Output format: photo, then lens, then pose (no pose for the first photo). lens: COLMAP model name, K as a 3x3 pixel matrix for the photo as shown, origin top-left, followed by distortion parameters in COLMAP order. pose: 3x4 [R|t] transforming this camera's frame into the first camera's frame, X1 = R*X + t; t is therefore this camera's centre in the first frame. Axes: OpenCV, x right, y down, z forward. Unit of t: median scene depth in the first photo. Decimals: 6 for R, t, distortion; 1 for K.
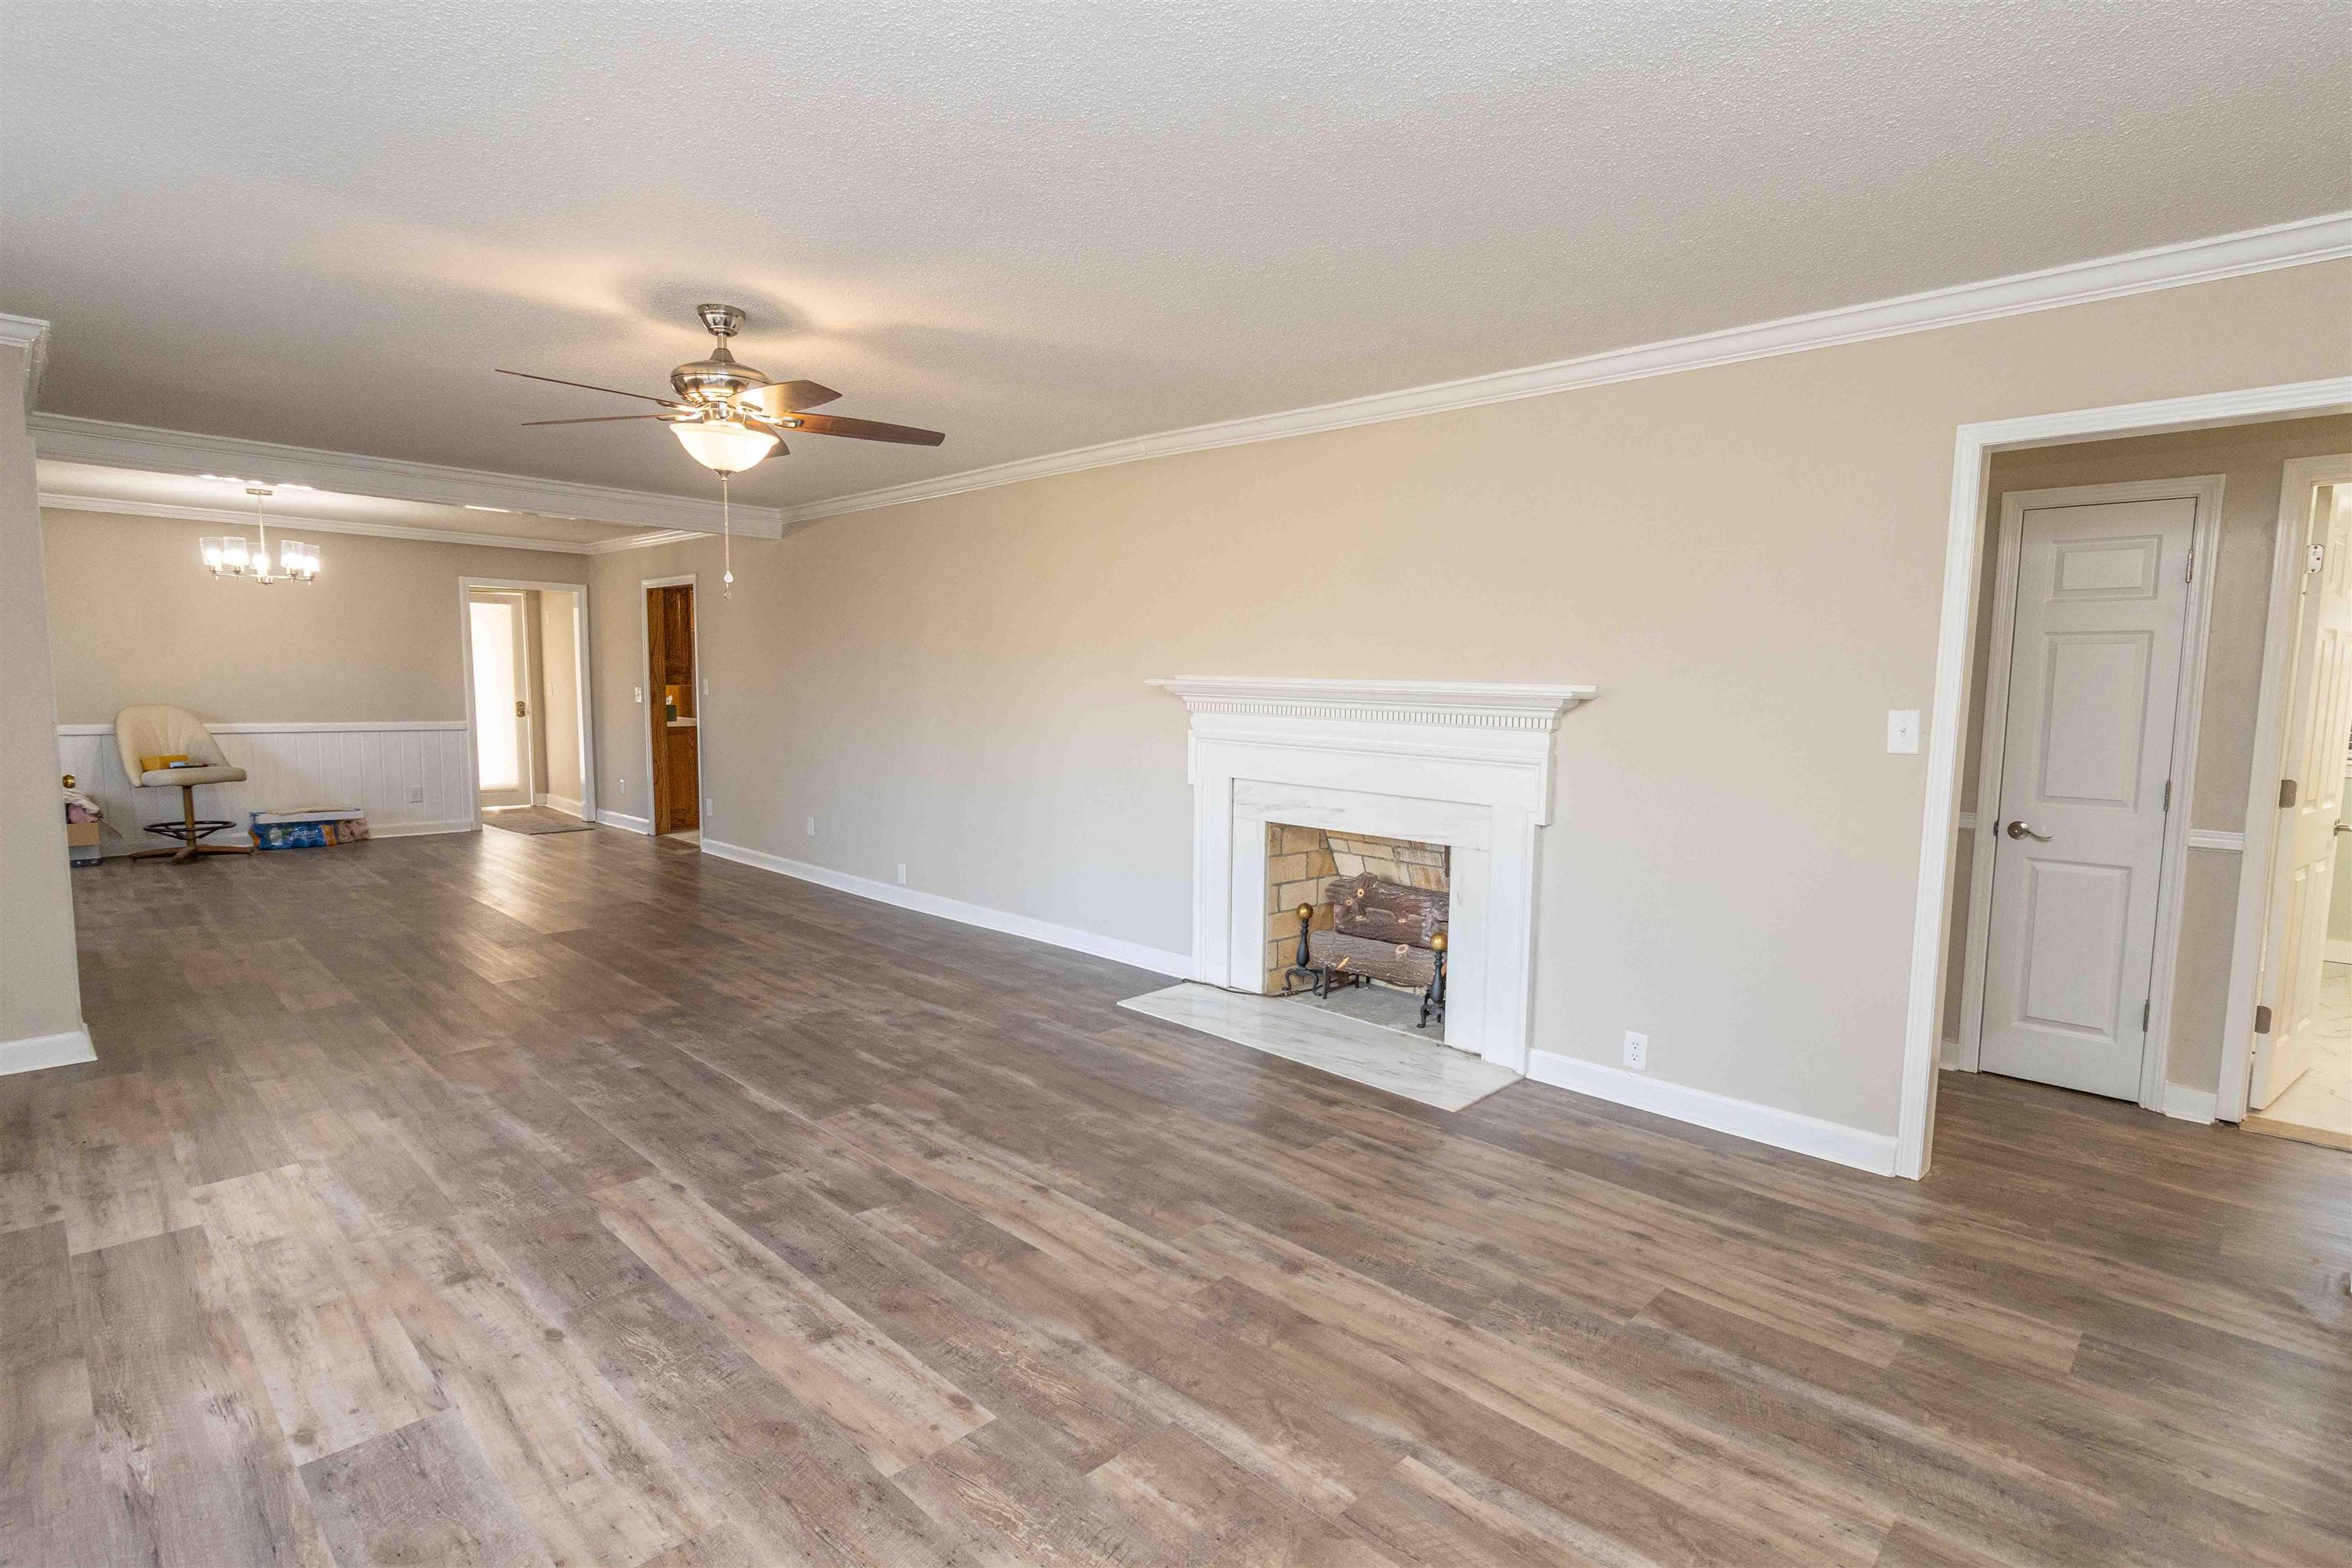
lens RADIAL K [[1081.1, 0, 1188.8], [0, 1081.1, 783.3], [0, 0, 1]] dist [0.001872, 0.000691]
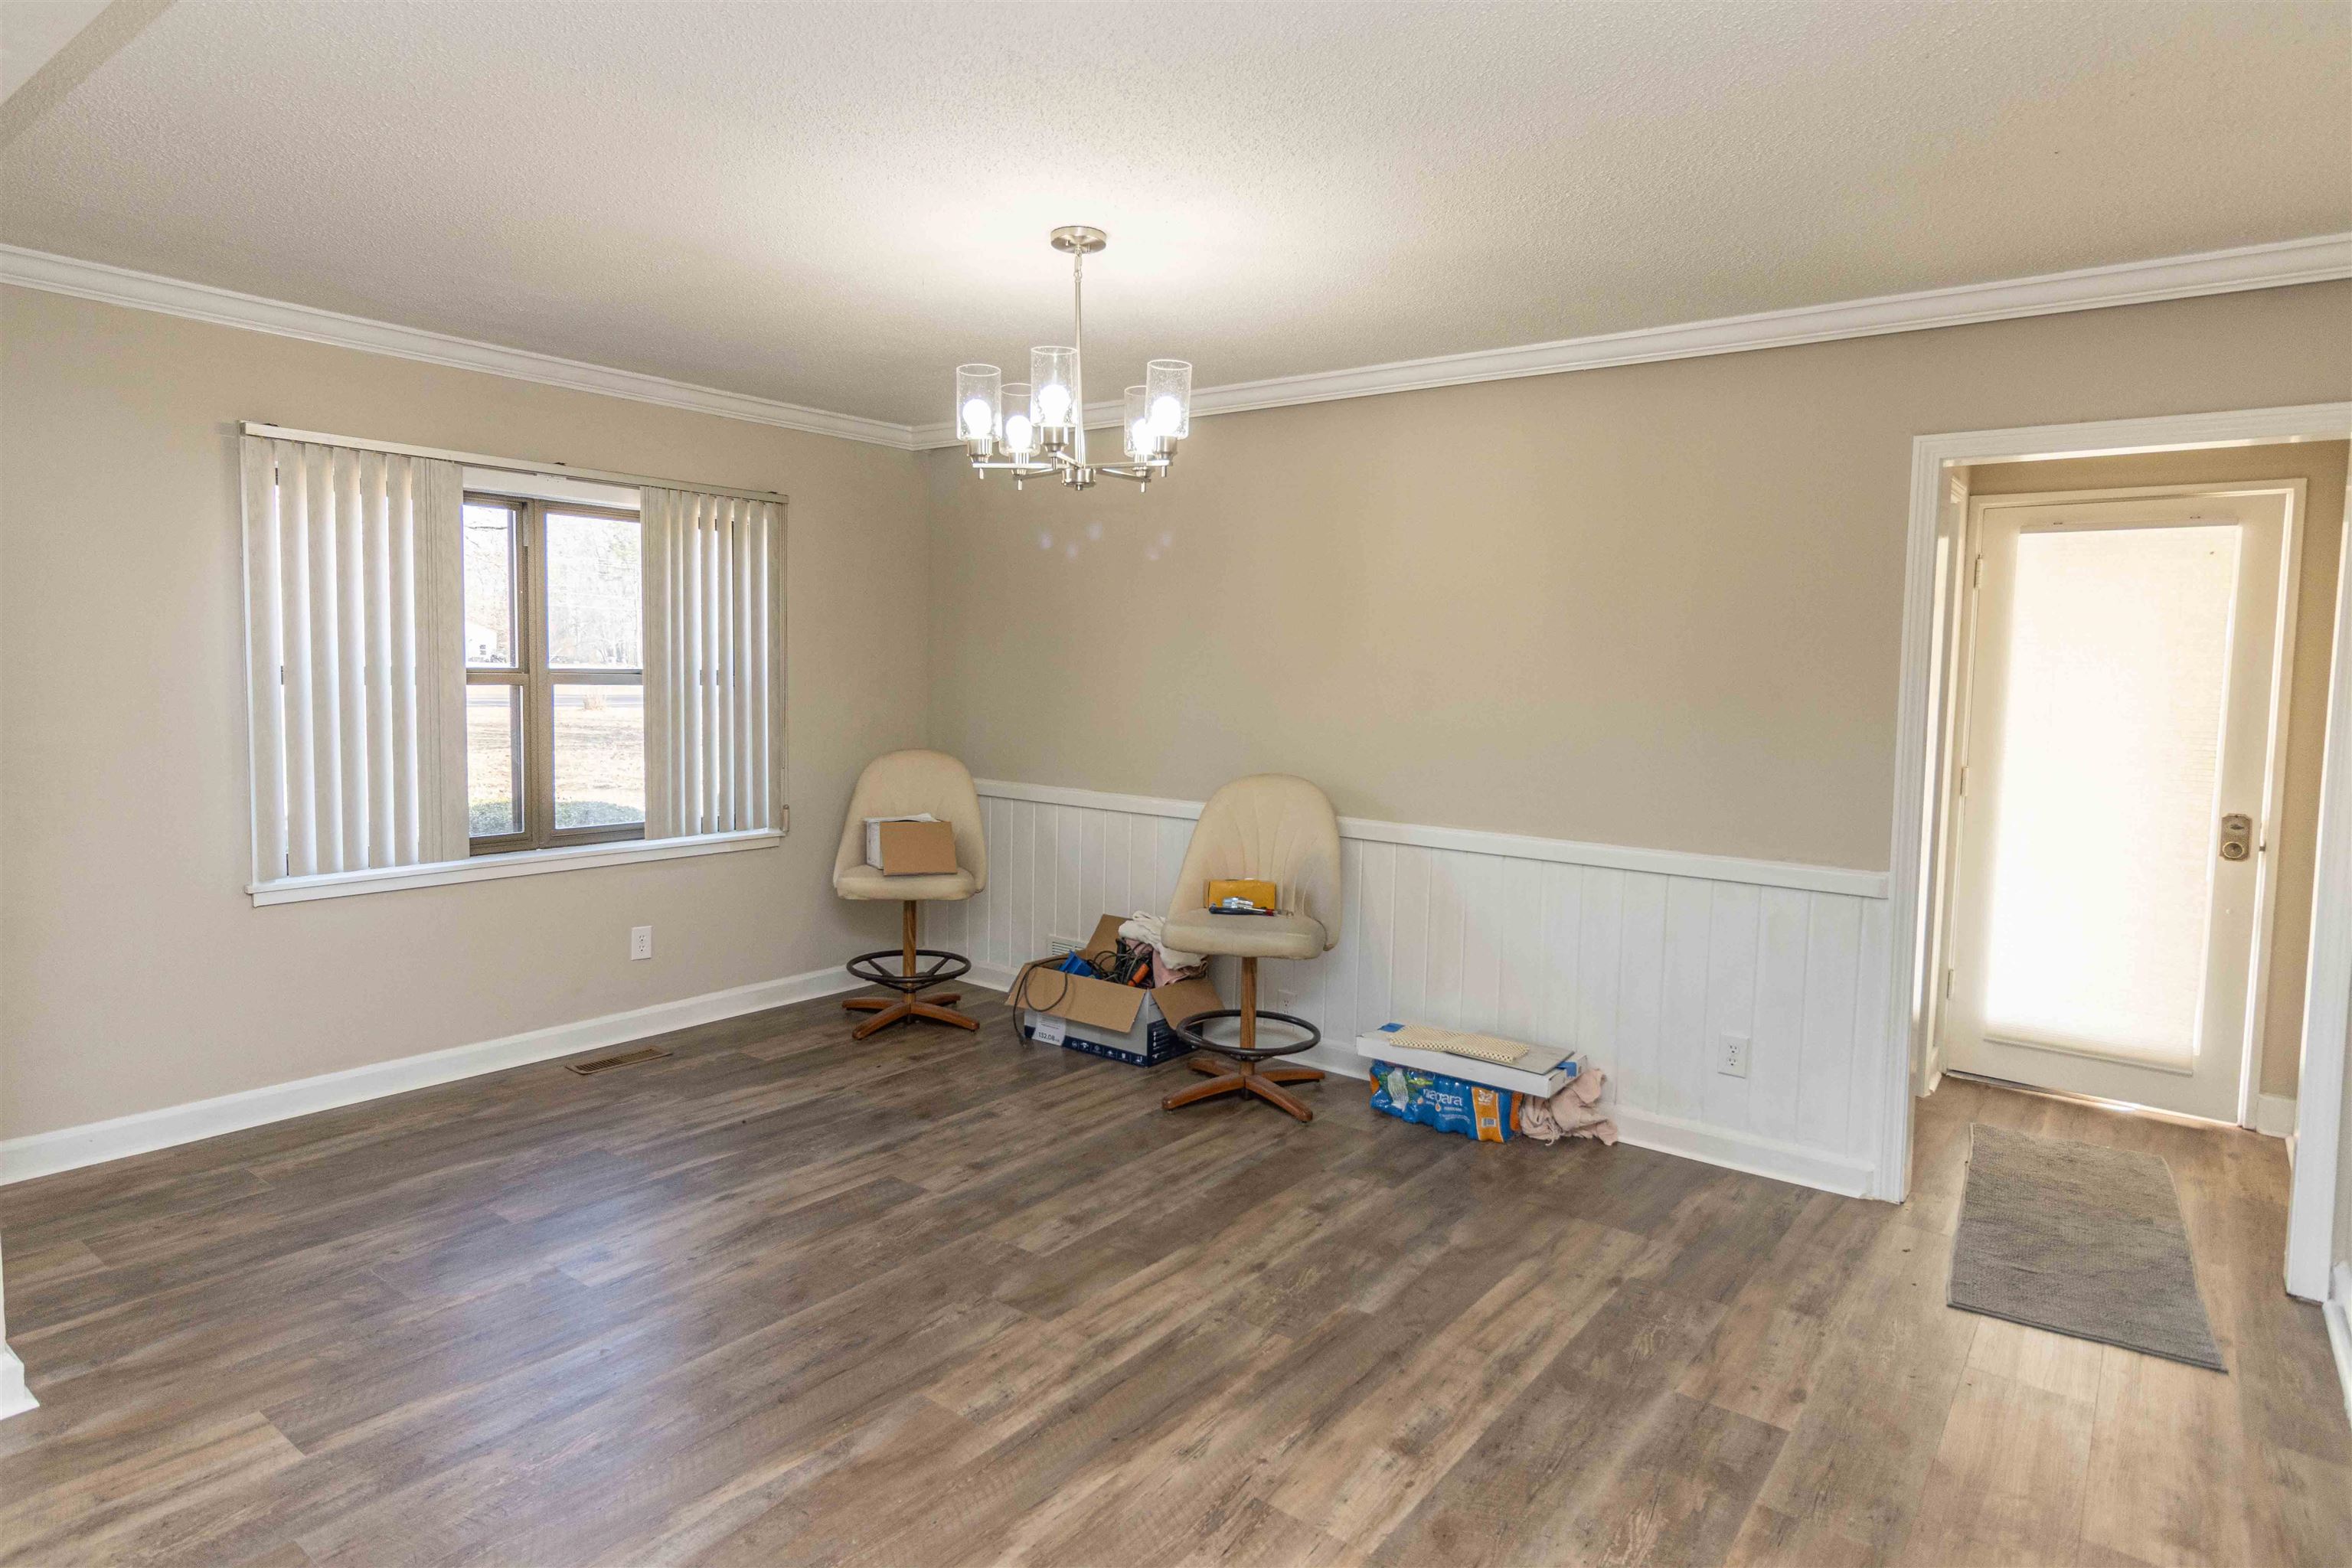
lens RADIAL K [[1275.7, 0, 1179.4], [0, 1275.7, 770.5], [0, 0, 1]] dist [-0.001360, -0.000286]
pose [[0.094209, 0.063450, -0.993528, -0.910711], [-0.112909, 0.992209, 0.052659, -0.256770], [0.989129, 0.107217, 0.100639, 2.237081]]
